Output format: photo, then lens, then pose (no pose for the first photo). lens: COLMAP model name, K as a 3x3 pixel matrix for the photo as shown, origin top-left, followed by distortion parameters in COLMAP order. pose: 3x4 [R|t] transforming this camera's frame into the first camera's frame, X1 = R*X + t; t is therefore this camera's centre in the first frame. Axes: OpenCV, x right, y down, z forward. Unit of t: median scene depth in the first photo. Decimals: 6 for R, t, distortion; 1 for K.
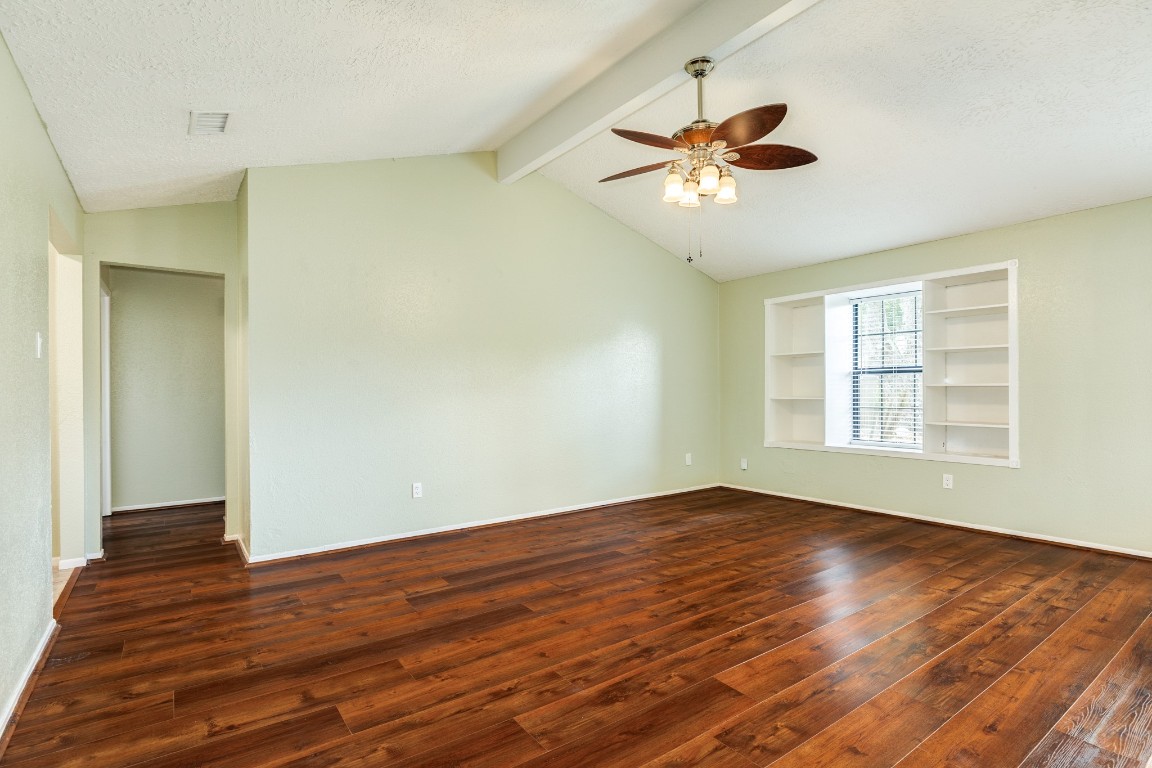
lens RADIAL K [[563.2, 0, 574.1], [0, 563.2, 389.7], [0, 0, 1]] dist [0.000063, 0.000927]
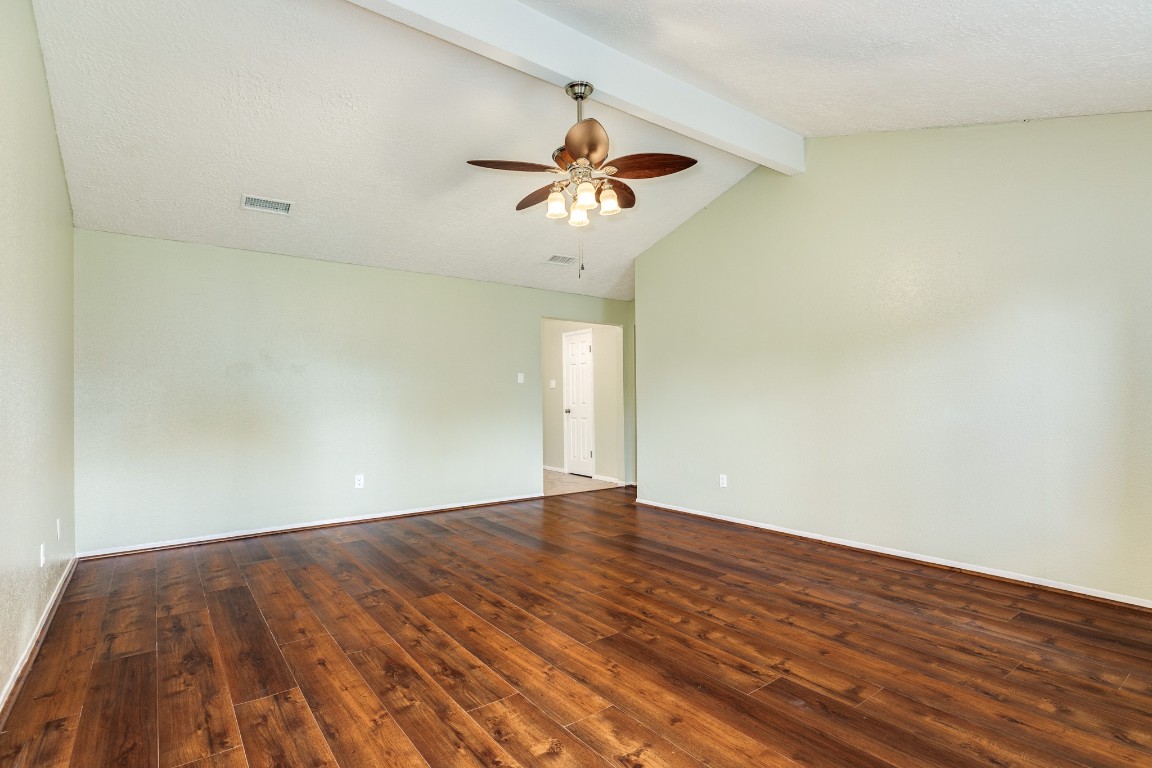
lens RADIAL K [[563.2, 0, 574.1], [0, 563.2, 389.7], [0, 0, 1]] dist [0.000063, 0.000927]
pose [[0.012720, -0.008629, -0.999882, 1.178007], [0.007653, 0.999934, -0.008532, -0.003650], [0.999890, -0.007543, 0.012785, 0.905184]]
